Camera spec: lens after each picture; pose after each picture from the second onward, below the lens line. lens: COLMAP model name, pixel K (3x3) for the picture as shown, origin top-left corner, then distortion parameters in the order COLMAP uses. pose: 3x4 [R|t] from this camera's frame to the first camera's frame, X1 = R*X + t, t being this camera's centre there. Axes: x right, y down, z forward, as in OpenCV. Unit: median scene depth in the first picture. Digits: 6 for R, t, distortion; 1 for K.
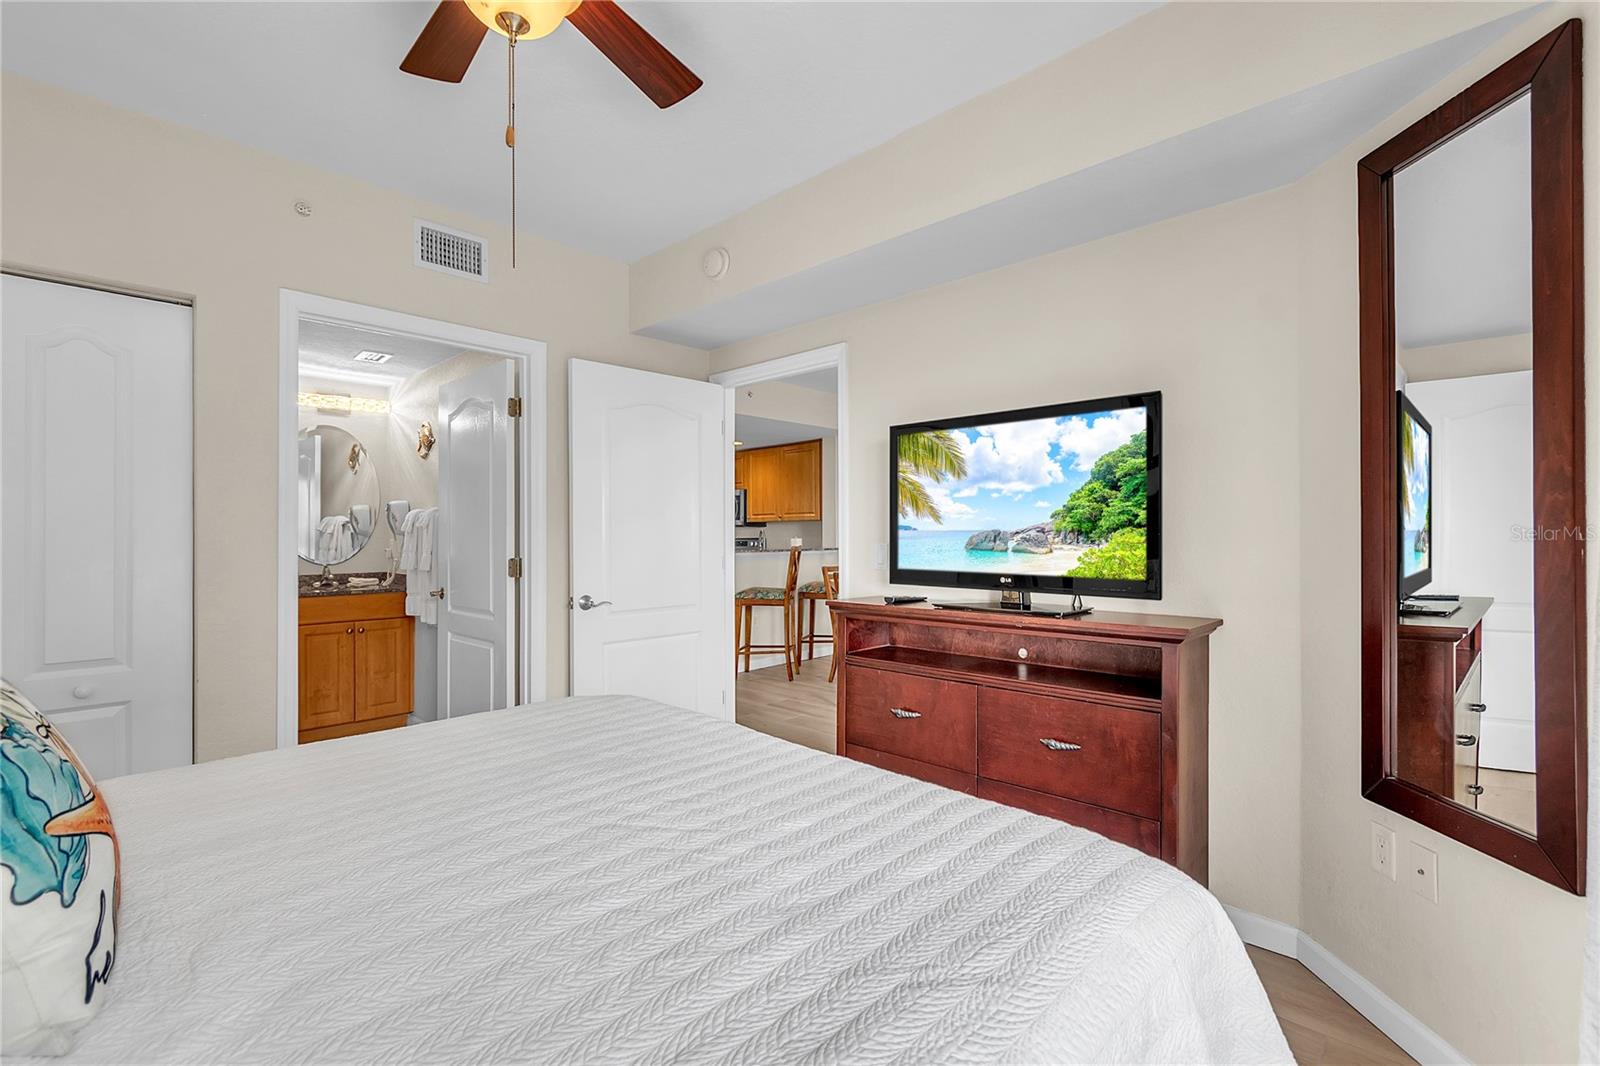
lens RADIAL K [[714.5, 0, 807.0], [0, 714.5, 531.7], [0, 0, 1]] dist [0.005045, -0.002734]
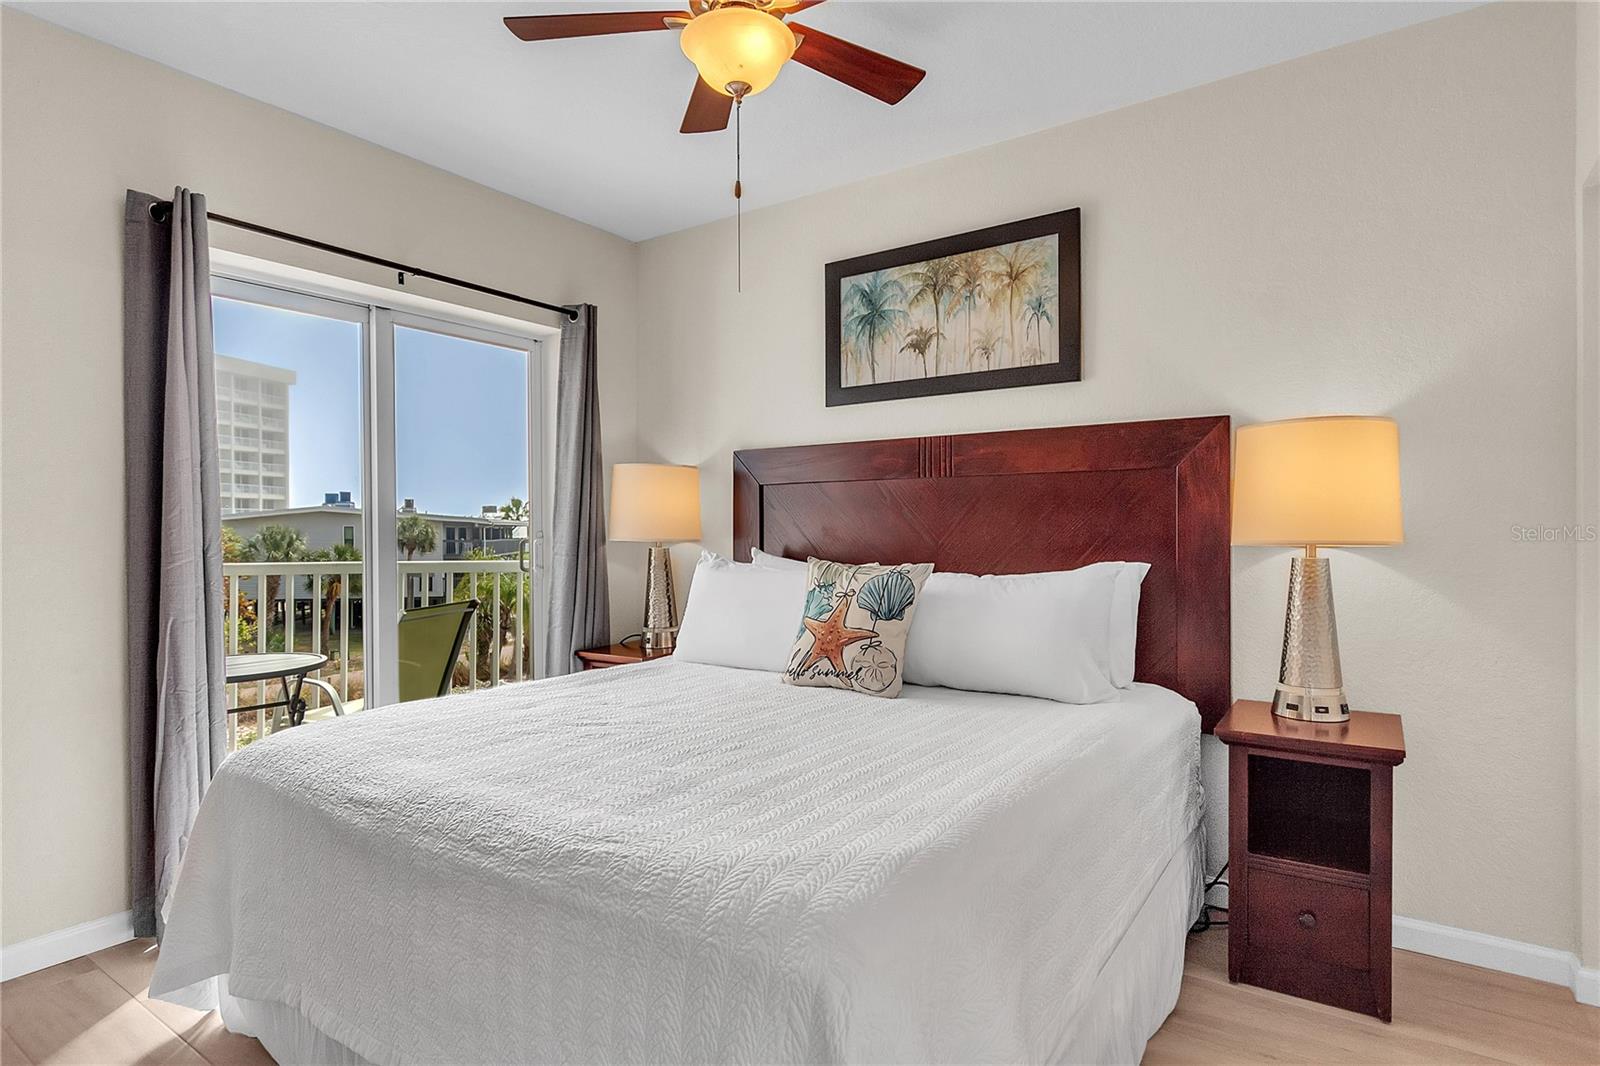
lens RADIAL K [[847.7, 0, 811.3], [0, 847.7, 532.0], [0, 0, 1]] dist [0.008285, -0.008077]
pose [[-0.987898, 0.007404, -0.154927, -0.178289], [0.007929, 0.999965, -0.002767, 0.022632], [0.154901, -0.003962, -0.987922, 1.416249]]
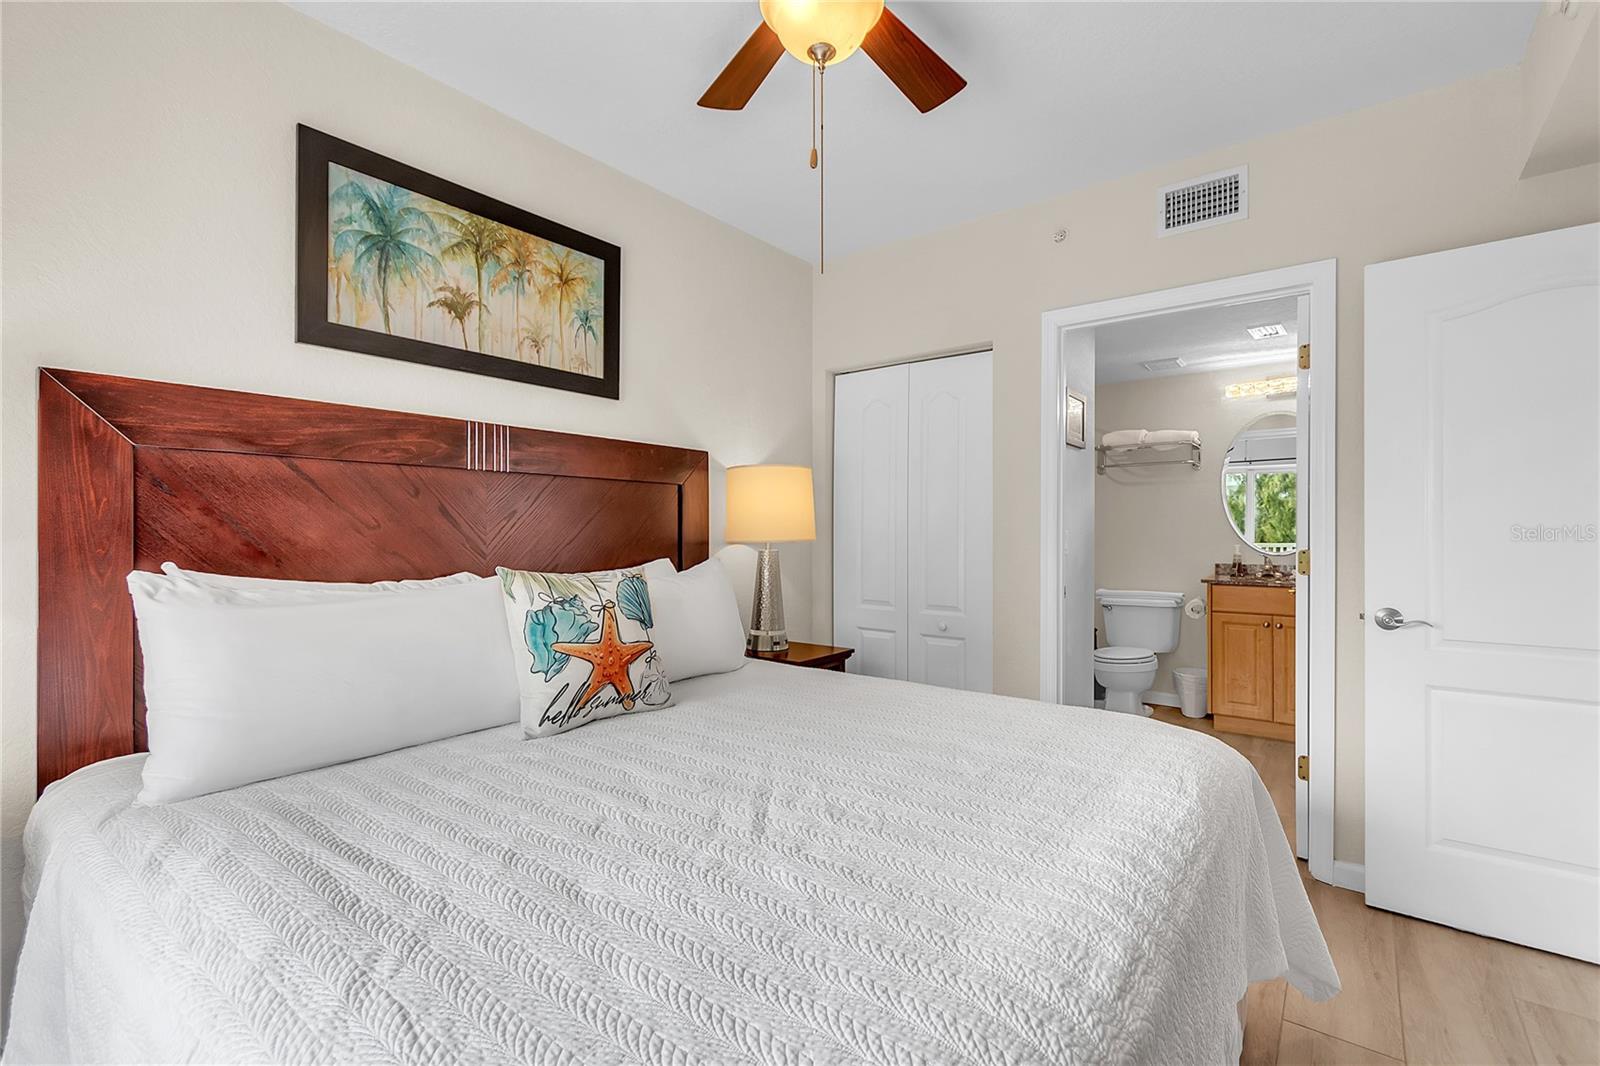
lens RADIAL K [[707.9, 0, 807.3], [0, 707.9, 531.9], [0, 0, 1]] dist [0.004341, -0.000669]
pose [[0.105386, 0.003551, -0.994425, 0.397365], [0.003534, 0.999986, 0.003945, 0.015673], [0.994425, -0.003930, 0.105372, 0.501476]]
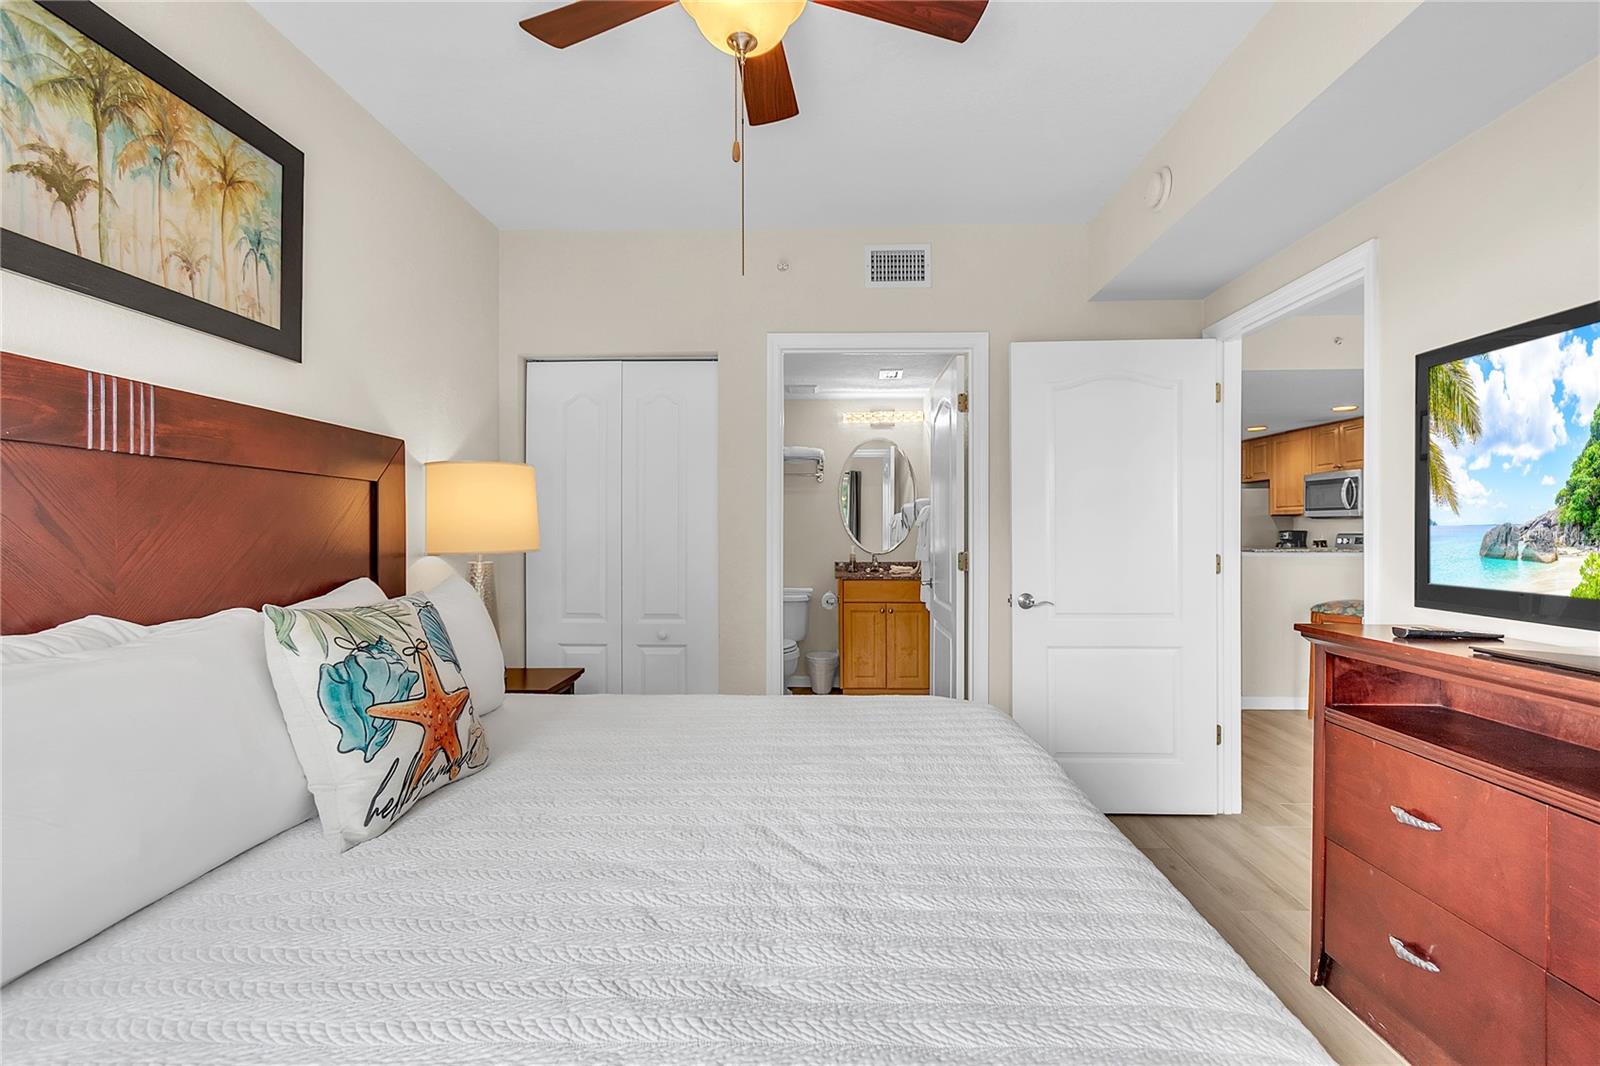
lens RADIAL K [[714.5, 0, 807.0], [0, 714.5, 531.7], [0, 0, 1]] dist [0.005045, -0.002734]
pose [[0.669174, 0.003073, -0.743100, 0.255817], [0.003000, 0.999972, 0.006836, 0.001012], [0.743100, -0.006804, 0.669146, 0.211015]]
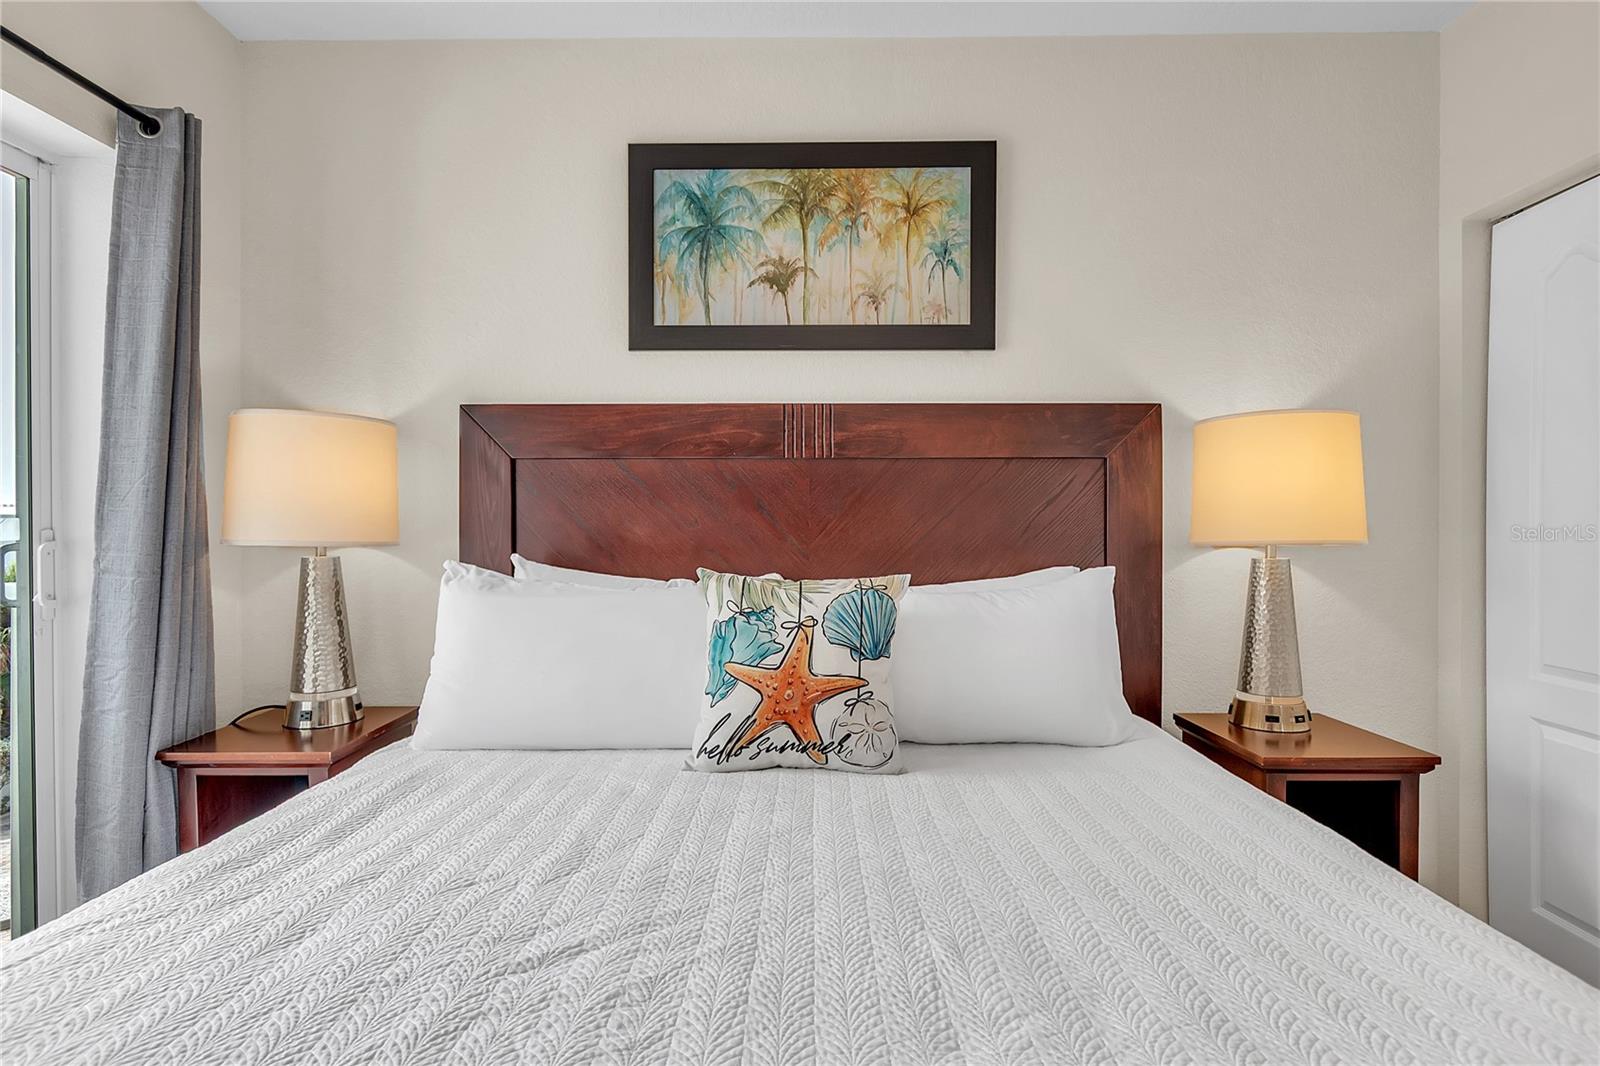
lens RADIAL K [[847.7, 0, 811.3], [0, 847.7, 532.0], [0, 0, 1]] dist [0.008285, -0.008077]
pose [[-0.730991, 0.006995, -0.682352, 0.092025], [0.006839, 0.999972, 0.002925, 0.019184], [0.682353, -0.002529, -0.731018, 0.890821]]
